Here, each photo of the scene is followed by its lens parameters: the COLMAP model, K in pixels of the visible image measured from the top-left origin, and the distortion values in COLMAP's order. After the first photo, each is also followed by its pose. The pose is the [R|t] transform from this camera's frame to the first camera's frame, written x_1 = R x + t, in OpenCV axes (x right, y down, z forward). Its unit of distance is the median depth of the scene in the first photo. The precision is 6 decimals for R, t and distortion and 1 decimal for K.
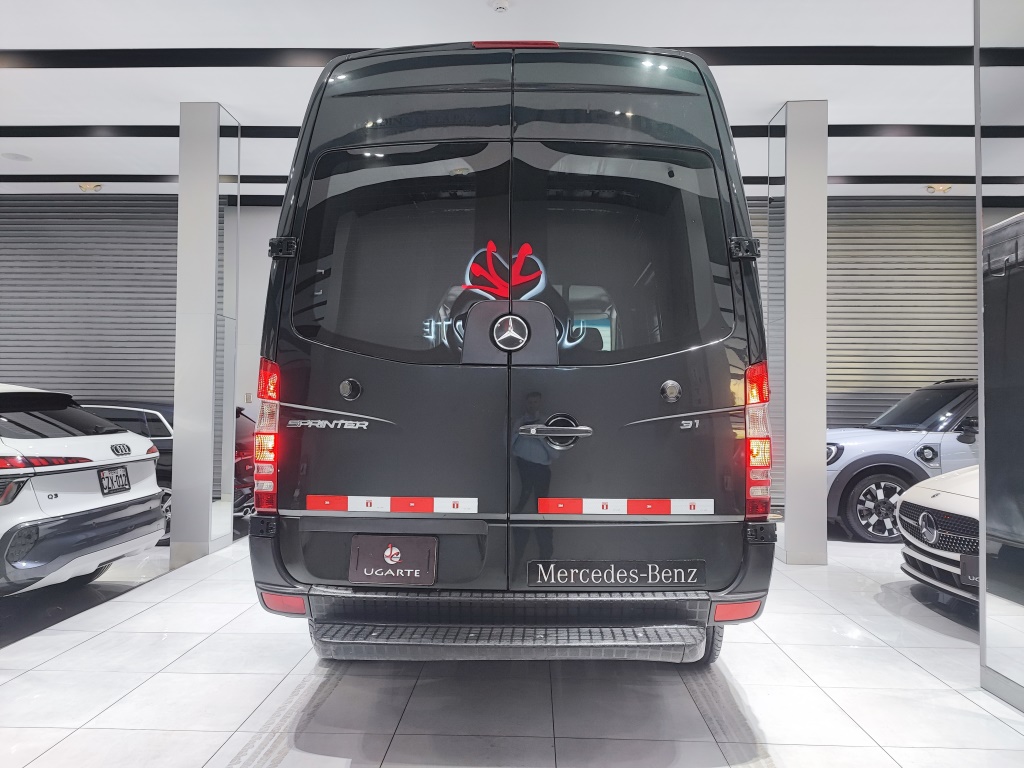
lens RADIAL K [[736.9, 0, 520.9], [0, 736.9, 386.3], [0, 0, 1]] dist [0.034265, -0.061395]
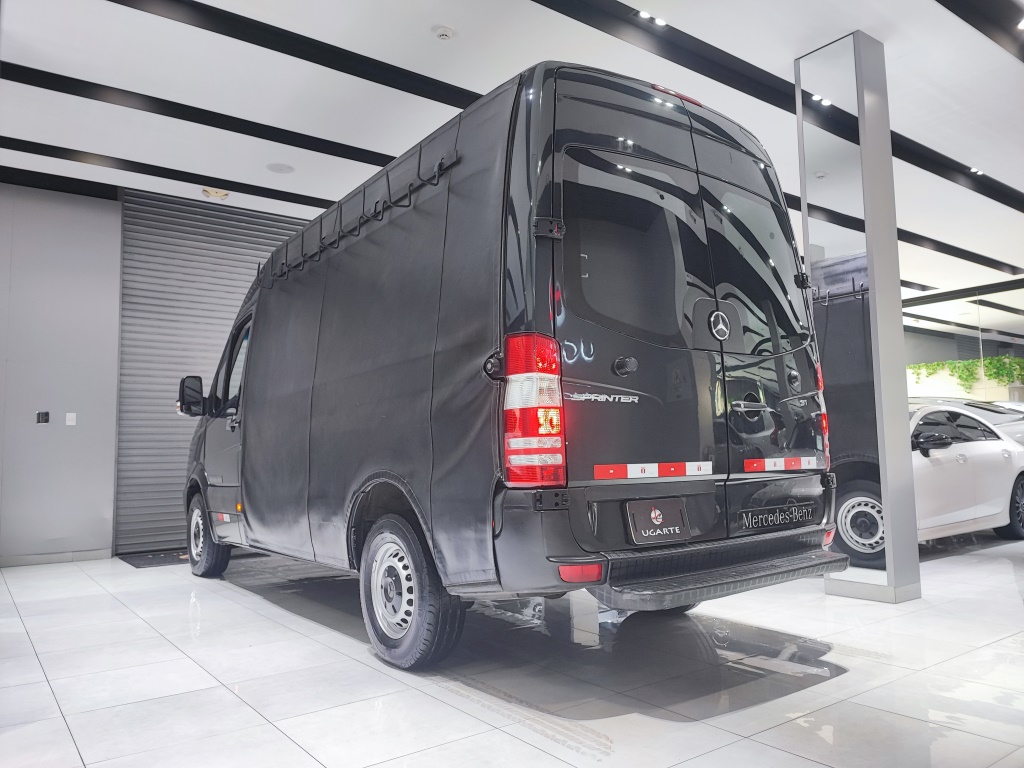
lens RADIAL K [[736.9, 0, 520.9], [0, 736.9, 386.3], [0, 0, 1]] dist [0.034265, -0.061395]
pose [[0.788648, 0.029053, 0.614158, -1.031043], [0.012233, 0.997944, -0.062917, 0.101404], [-0.614723, 0.057133, 0.786671, 0.242971]]
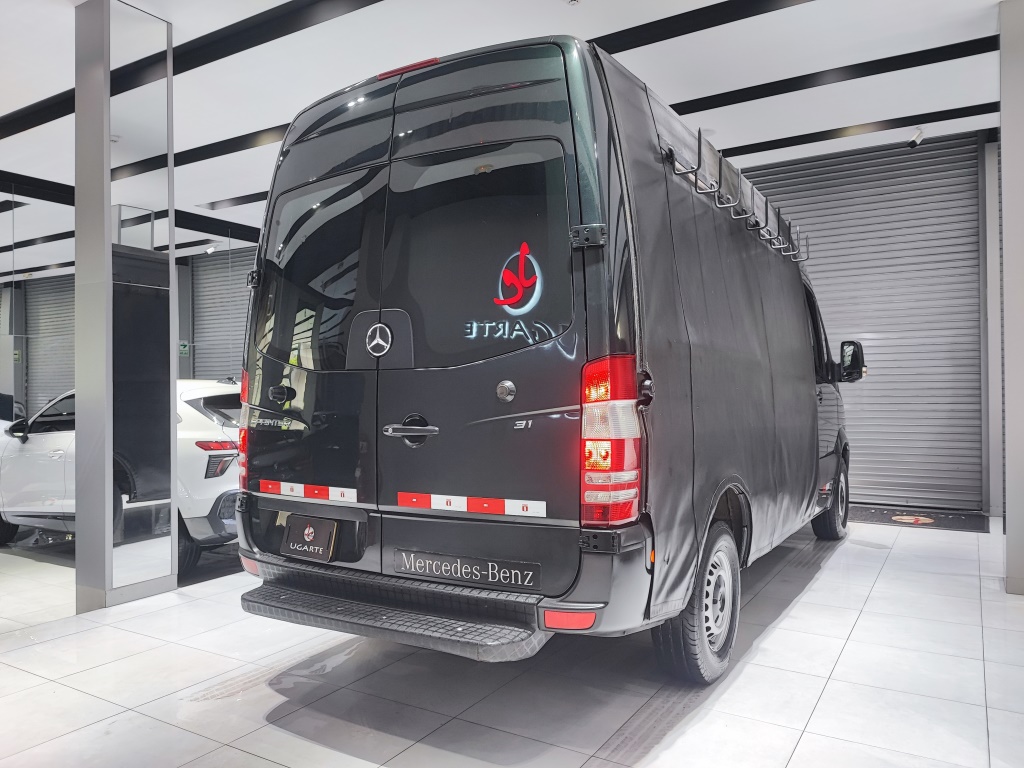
lens RADIAL K [[736.9, 0, 520.9], [0, 736.9, 386.3], [0, 0, 1]] dist [0.034265, -0.061395]
pose [[0.868530, -0.018972, -0.495274, 0.714240], [0.029589, 0.999470, 0.013603, -0.012602], [0.494753, -0.026470, 0.868630, 0.149928]]
